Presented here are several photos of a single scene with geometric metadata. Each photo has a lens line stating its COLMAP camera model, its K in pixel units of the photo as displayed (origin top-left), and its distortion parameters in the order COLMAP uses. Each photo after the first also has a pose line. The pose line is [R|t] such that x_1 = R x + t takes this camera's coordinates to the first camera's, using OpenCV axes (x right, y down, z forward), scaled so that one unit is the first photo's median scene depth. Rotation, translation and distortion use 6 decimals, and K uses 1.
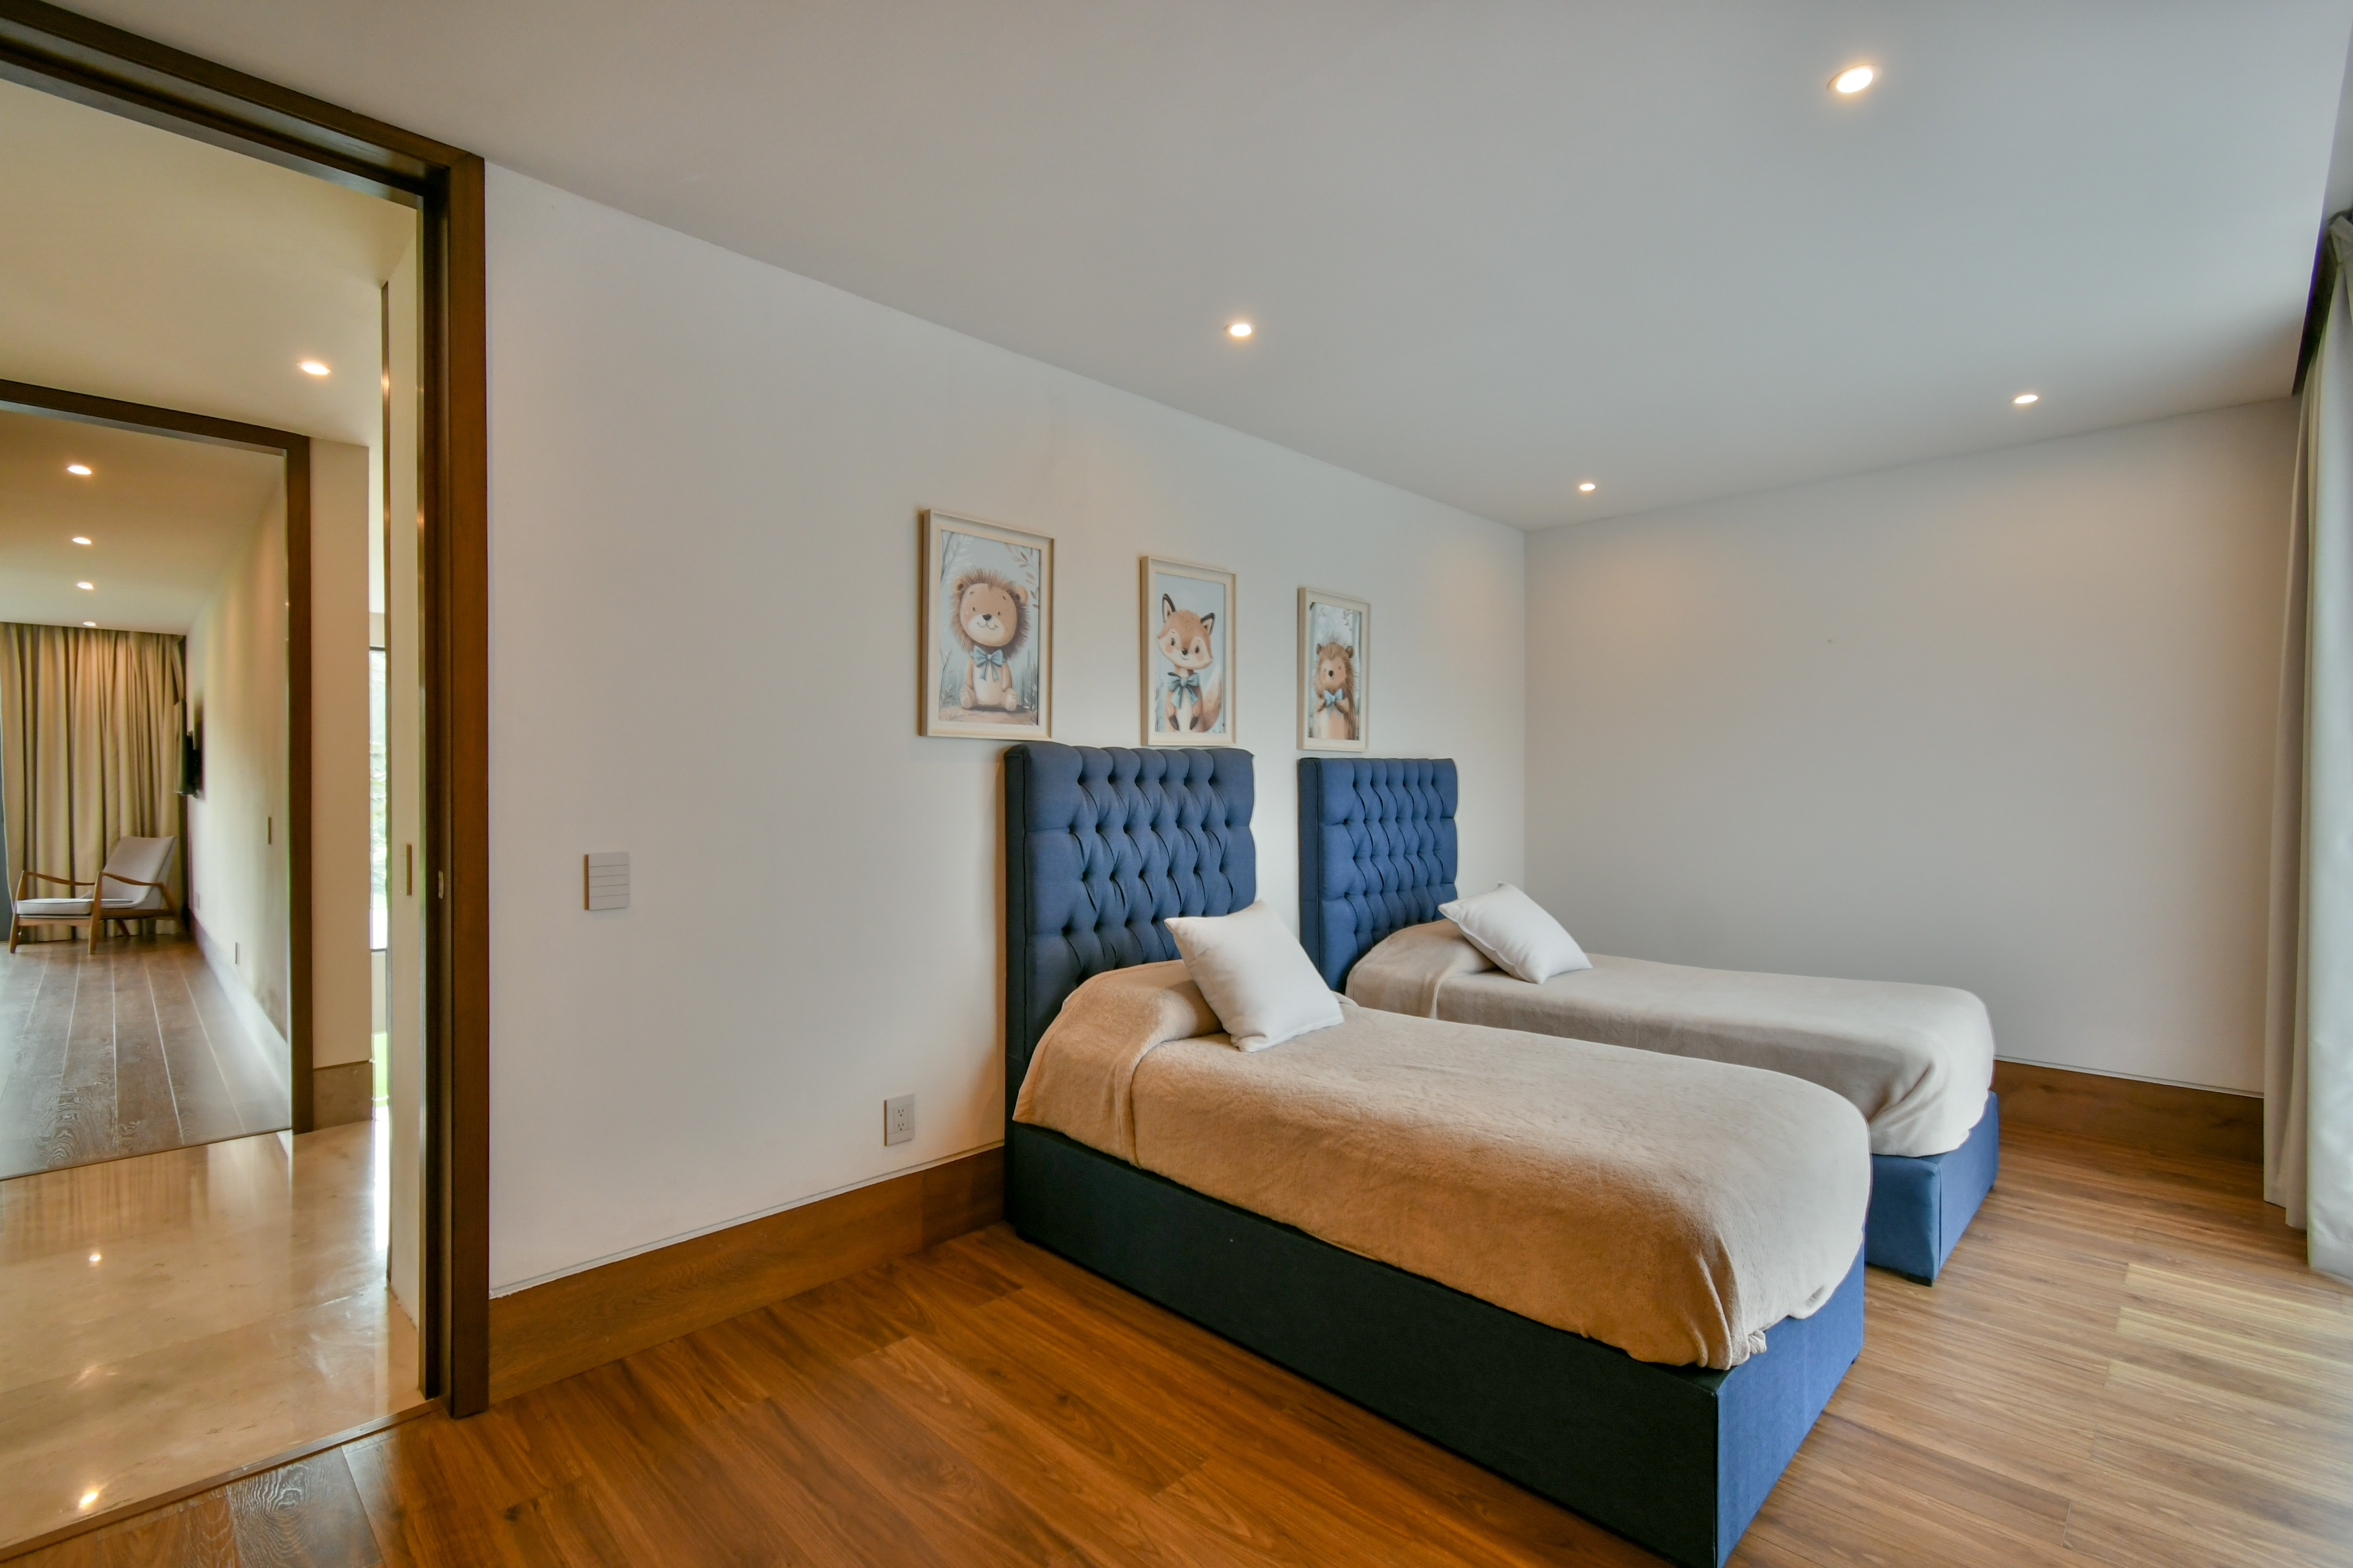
lens RADIAL K [[1066.5, 0, 1176.5], [0, 1066.5, 784.0], [0, 0, 1]] dist [0.002436, 0.000310]
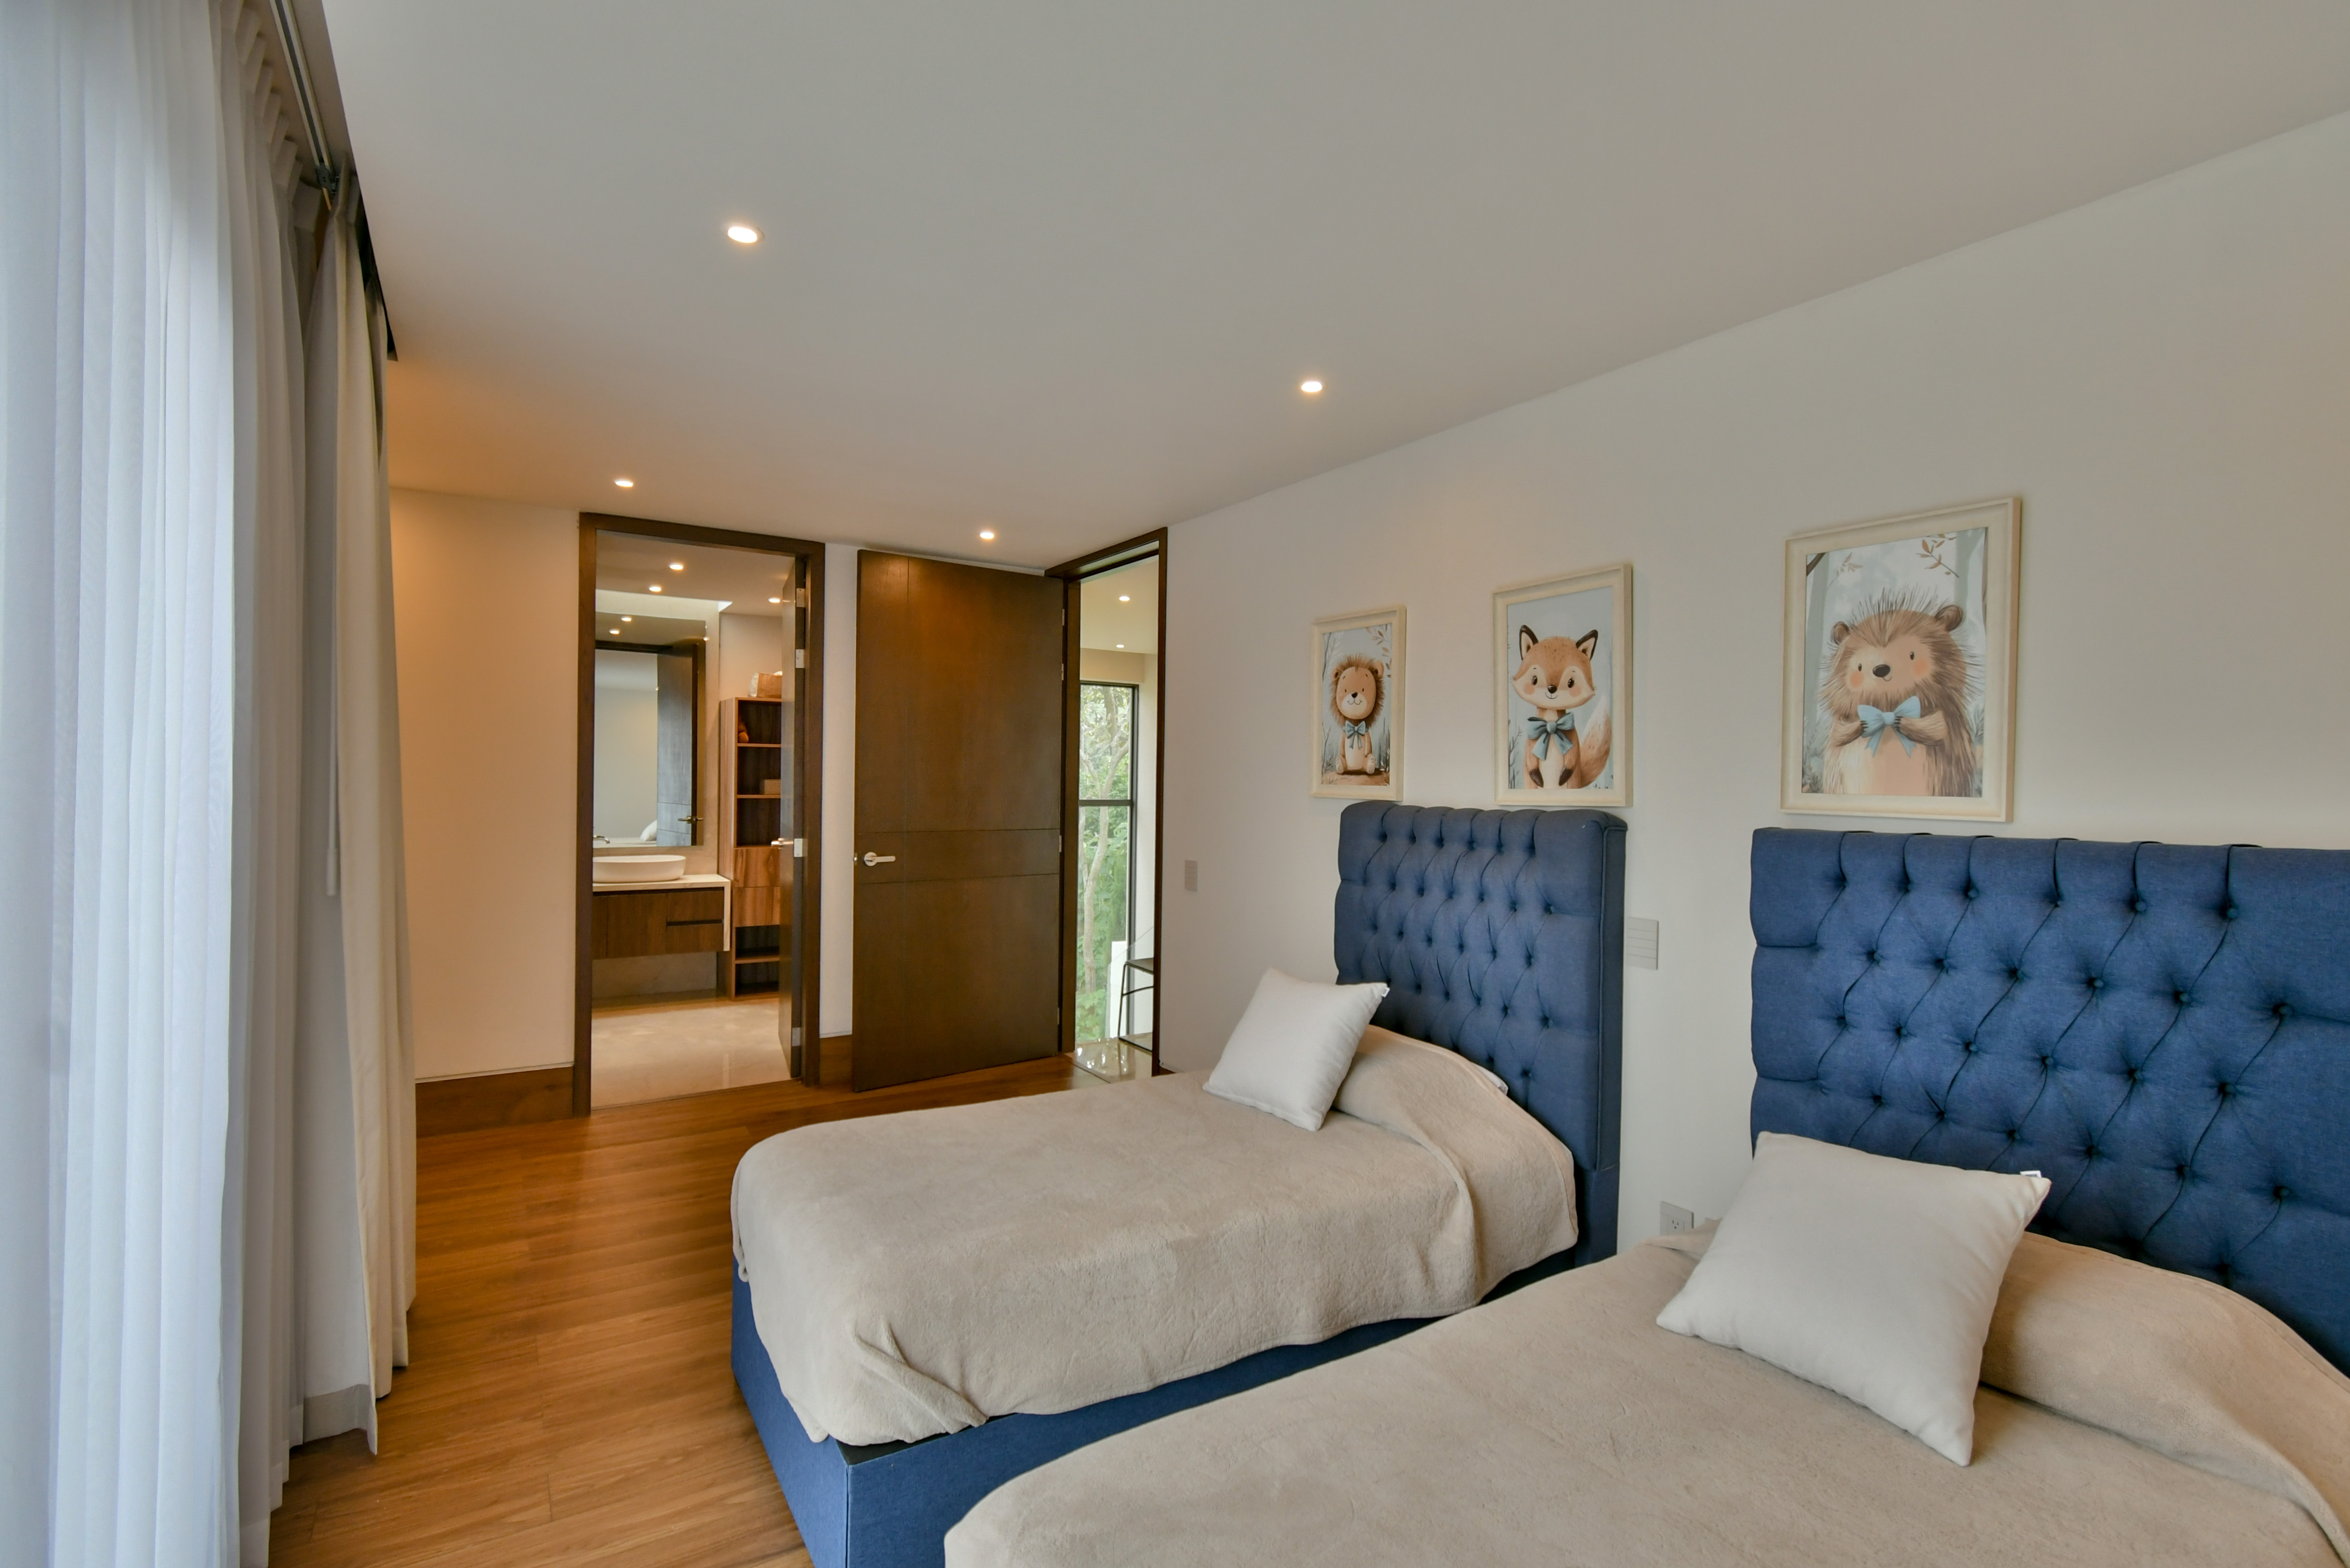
lens RADIAL K [[1065.4, 0, 1175.0], [0, 1065.4, 784.0], [0, 0, 1]] dist [0.002436, 0.000310]
pose [[-0.216475, 0.010644, -0.976230, 1.001008], [-0.005797, 0.999909, 0.012187, -0.070542], [0.976271, 0.008298, -0.216394, 1.048472]]
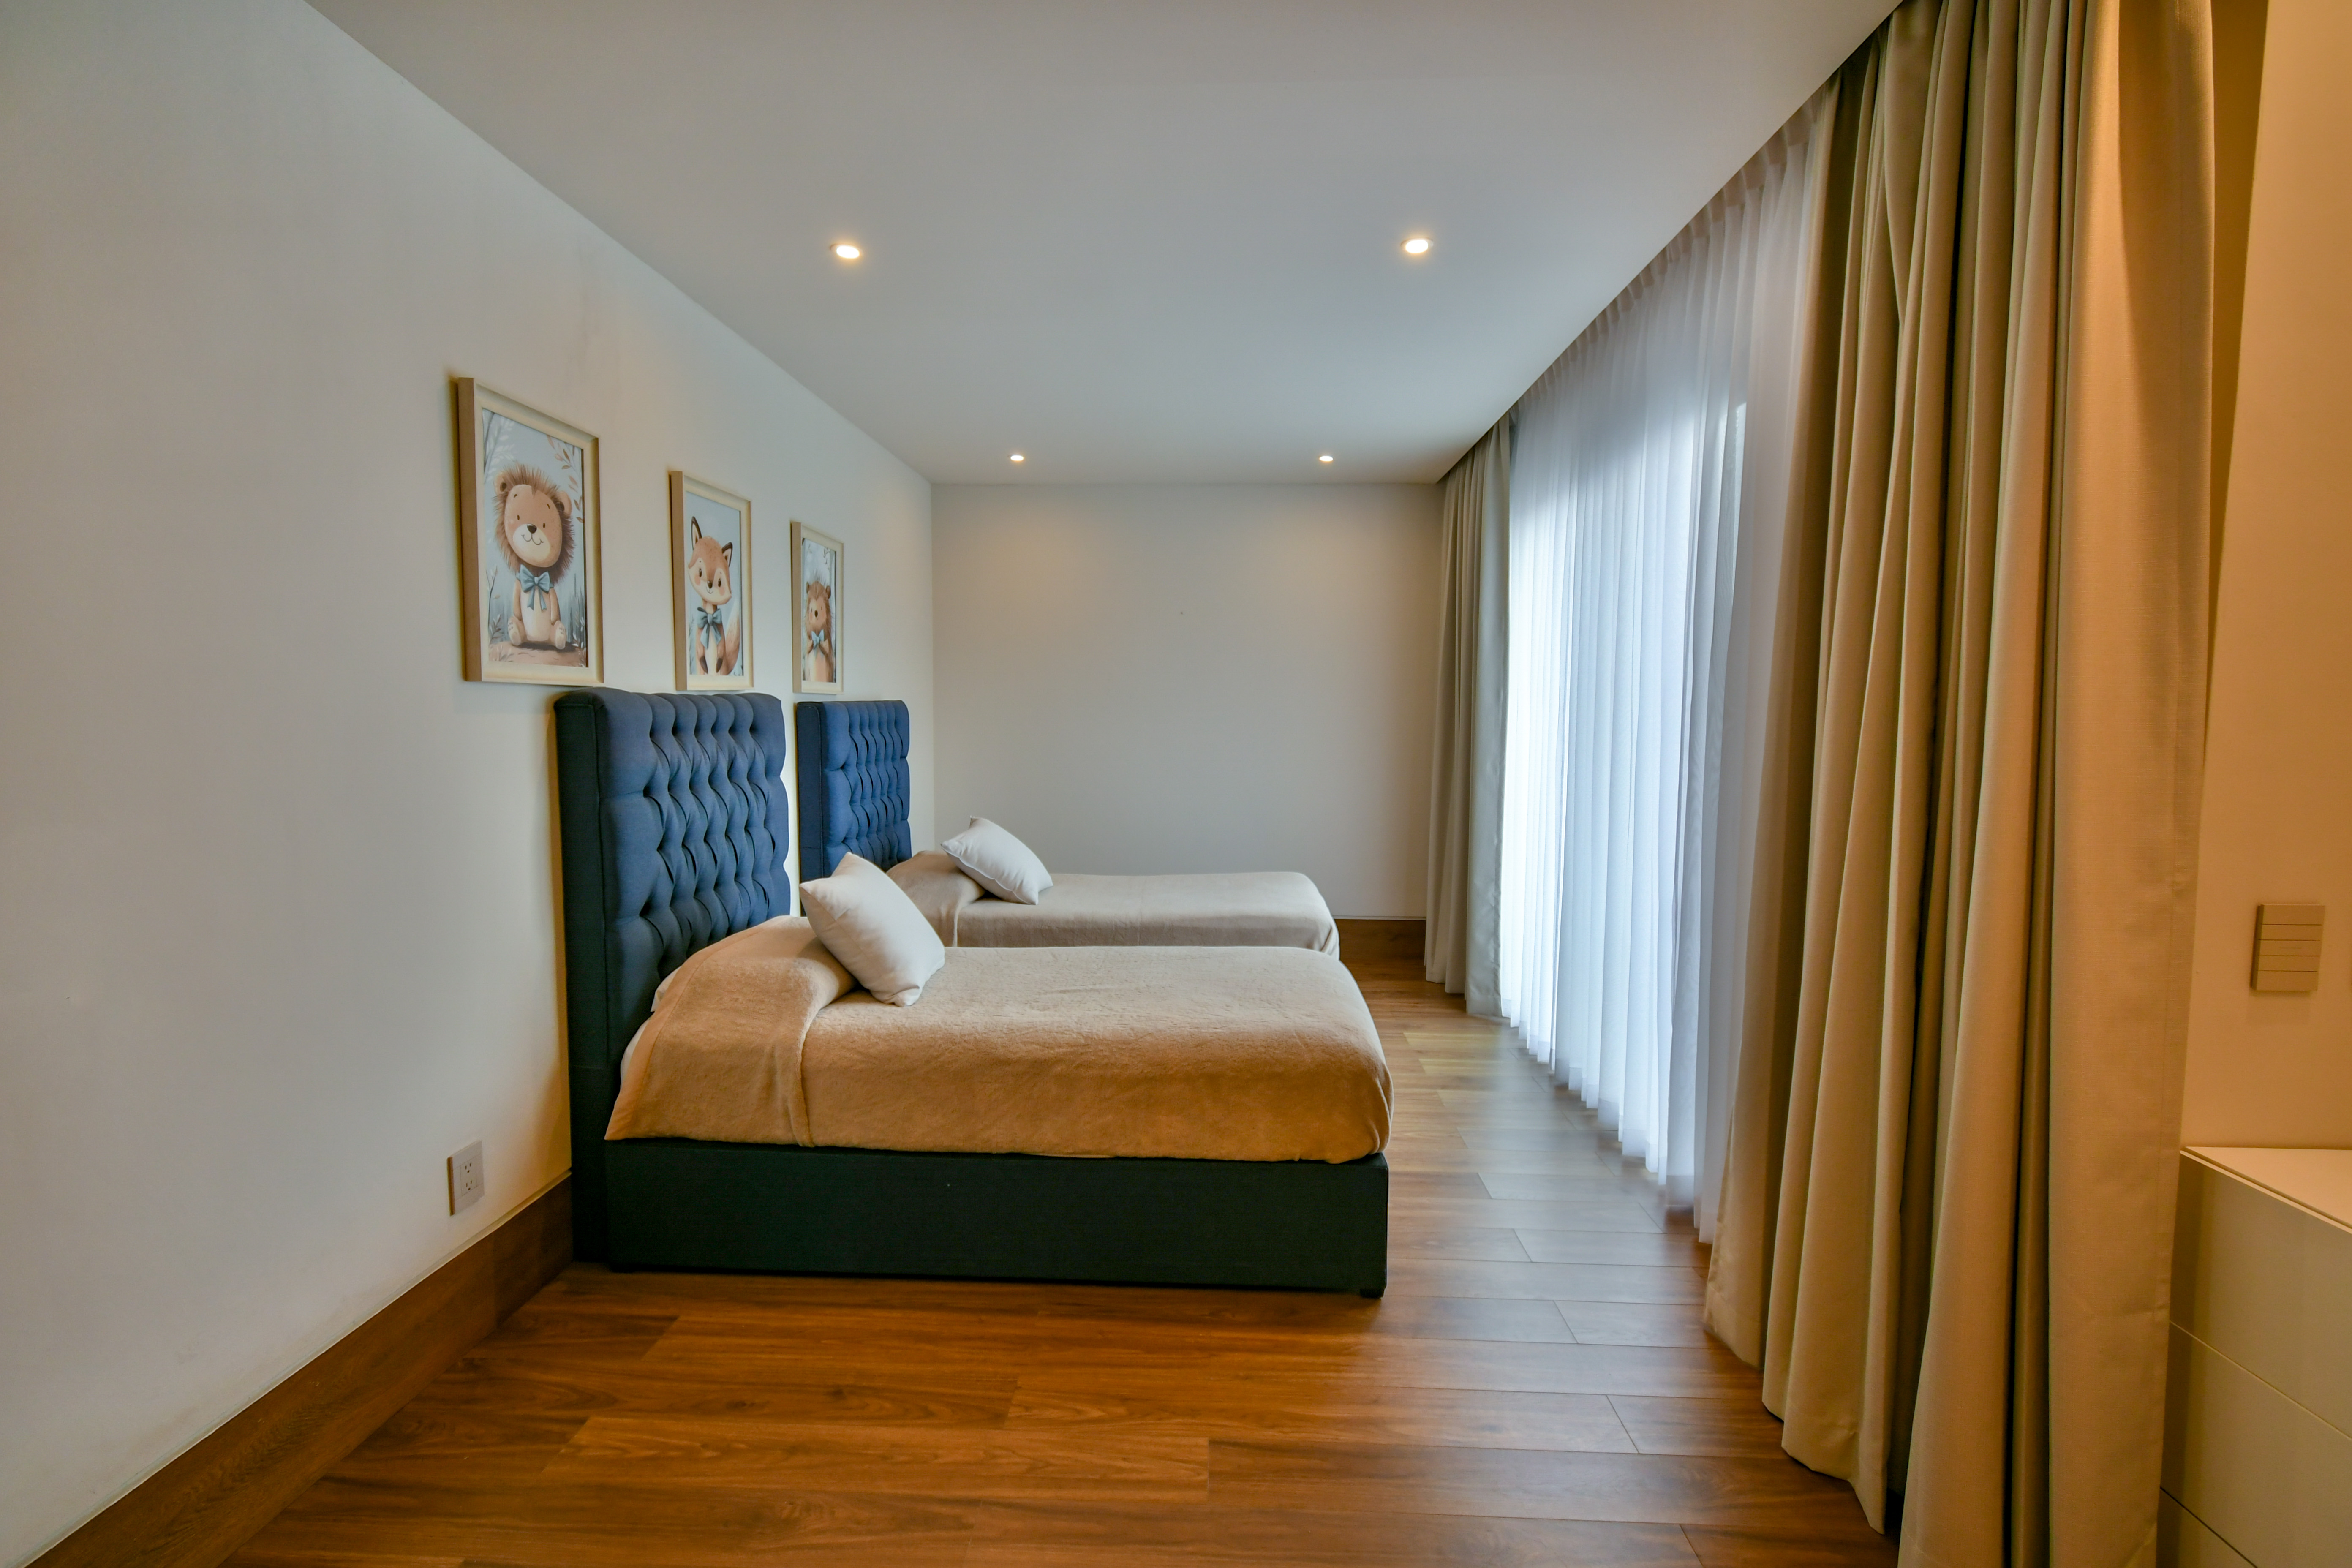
lens RADIAL K [[1037.1, 0, 1181.5], [0, 1037.1, 785.0], [0, 0, 1]] dist [0.008045, -0.003420]
pose [[0.734746, -0.042912, 0.676984, -0.348664], [-0.009805, 0.997221, 0.073852, -0.028919], [-0.678271, -0.060900, 0.732283, 0.100356]]
